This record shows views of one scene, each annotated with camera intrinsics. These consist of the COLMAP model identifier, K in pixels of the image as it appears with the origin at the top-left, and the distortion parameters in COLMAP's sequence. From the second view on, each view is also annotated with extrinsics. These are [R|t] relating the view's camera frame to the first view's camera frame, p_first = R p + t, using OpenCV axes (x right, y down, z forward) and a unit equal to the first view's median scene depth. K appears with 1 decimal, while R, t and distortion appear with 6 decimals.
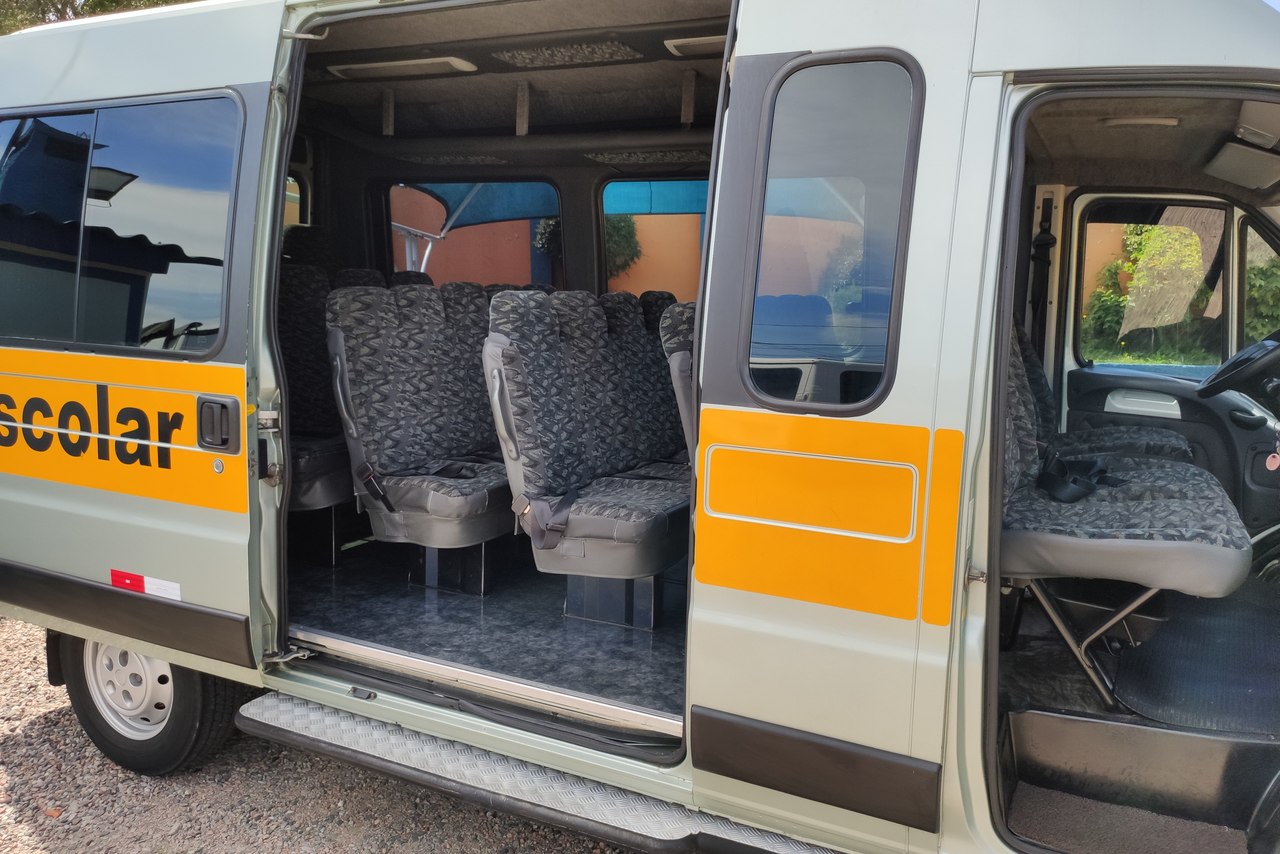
lens RADIAL K [[976.4, 0, 644.9], [0, 976.4, 433.4], [0, 0, 1]] dist [0.077439, -0.124264]
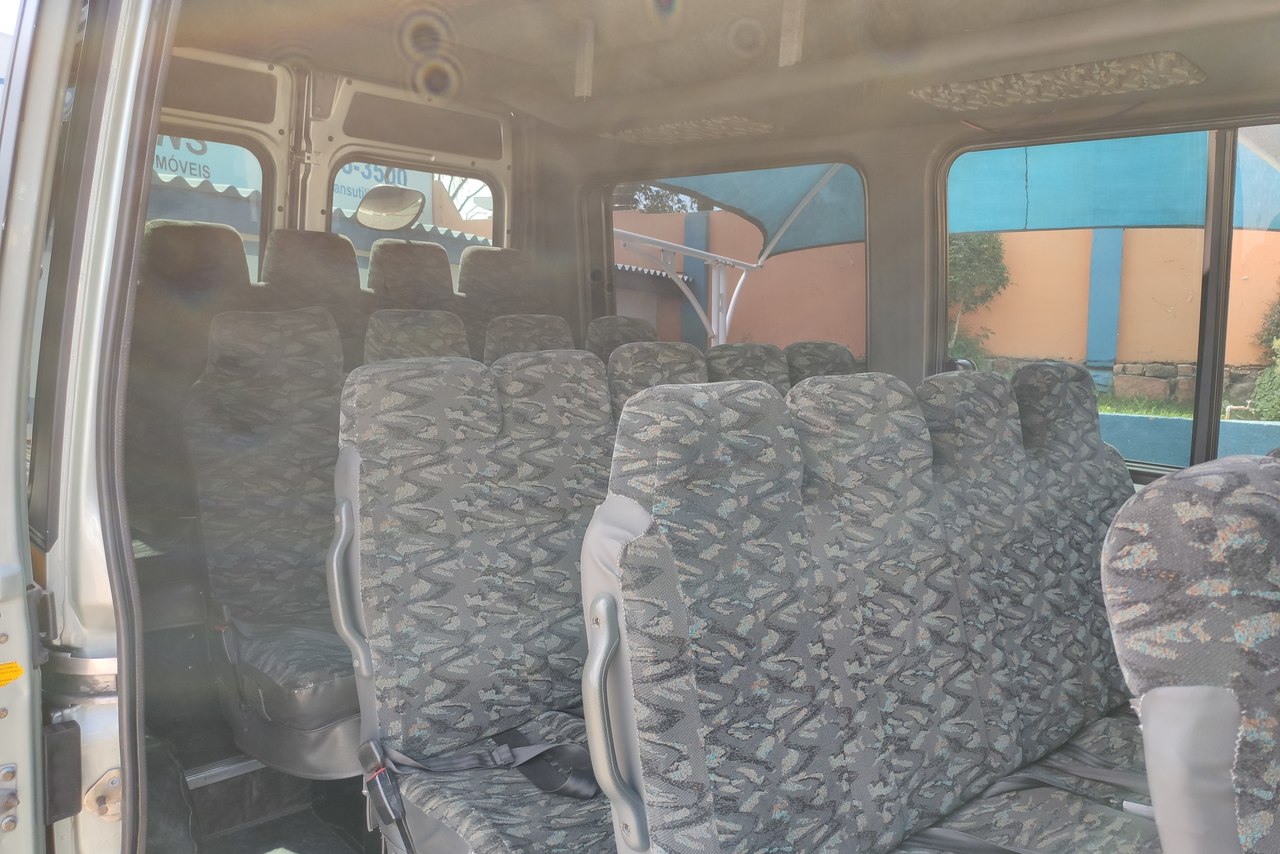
lens RADIAL K [[976.4, 0, 644.9], [0, 976.4, 433.4], [0, 0, 1]] dist [0.077439, -0.124264]
pose [[0.939143, 0.047673, -0.340203, -0.010331], [-0.057508, 0.998166, -0.018881, -0.108312], [0.338679, 0.037296, 0.940163, 0.570769]]
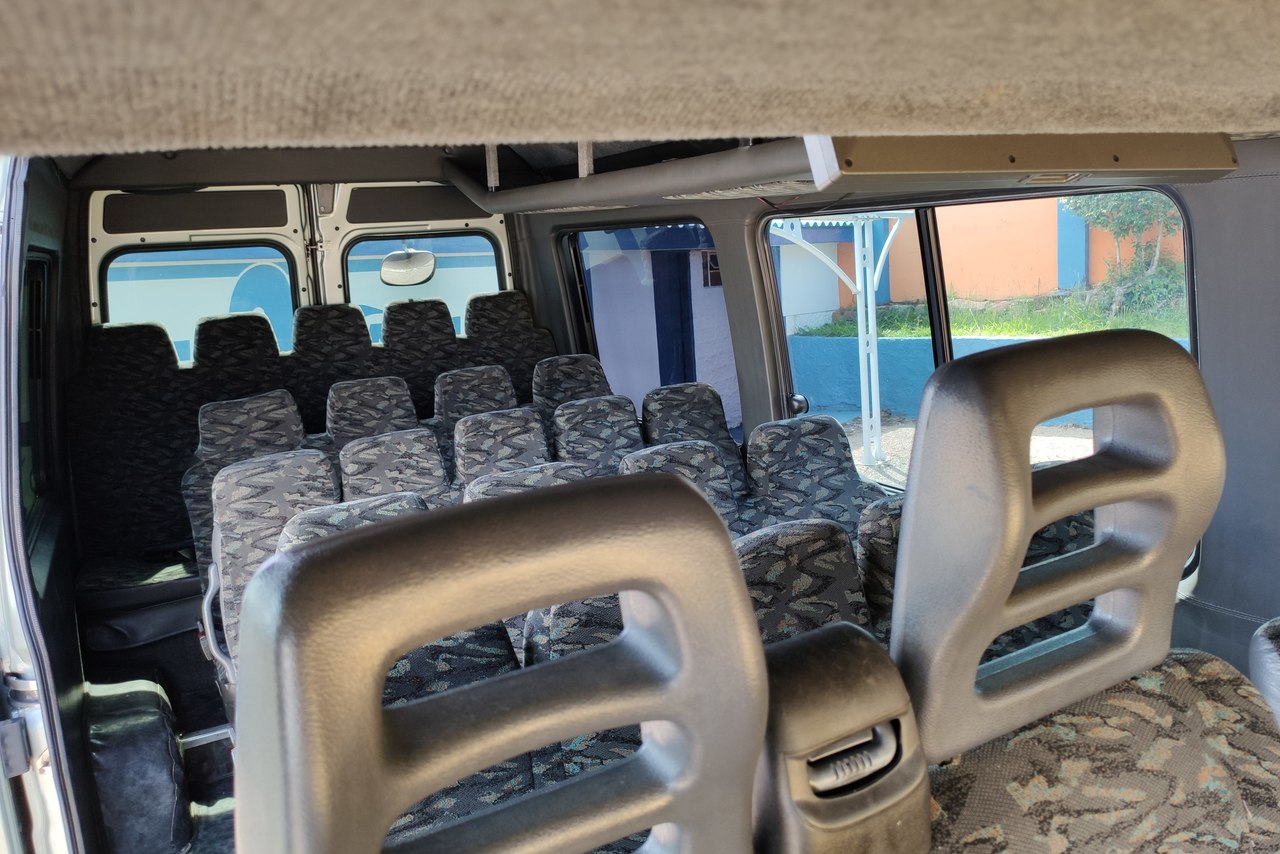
lens RADIAL K [[976.4, 0, 644.9], [0, 976.4, 433.4], [0, 0, 1]] dist [0.077439, -0.124264]
pose [[0.814208, 0.036132, -0.579447, 0.329583], [0.000567, 0.998012, 0.063029, -0.209121], [0.580573, -0.051647, 0.812569, 0.587479]]
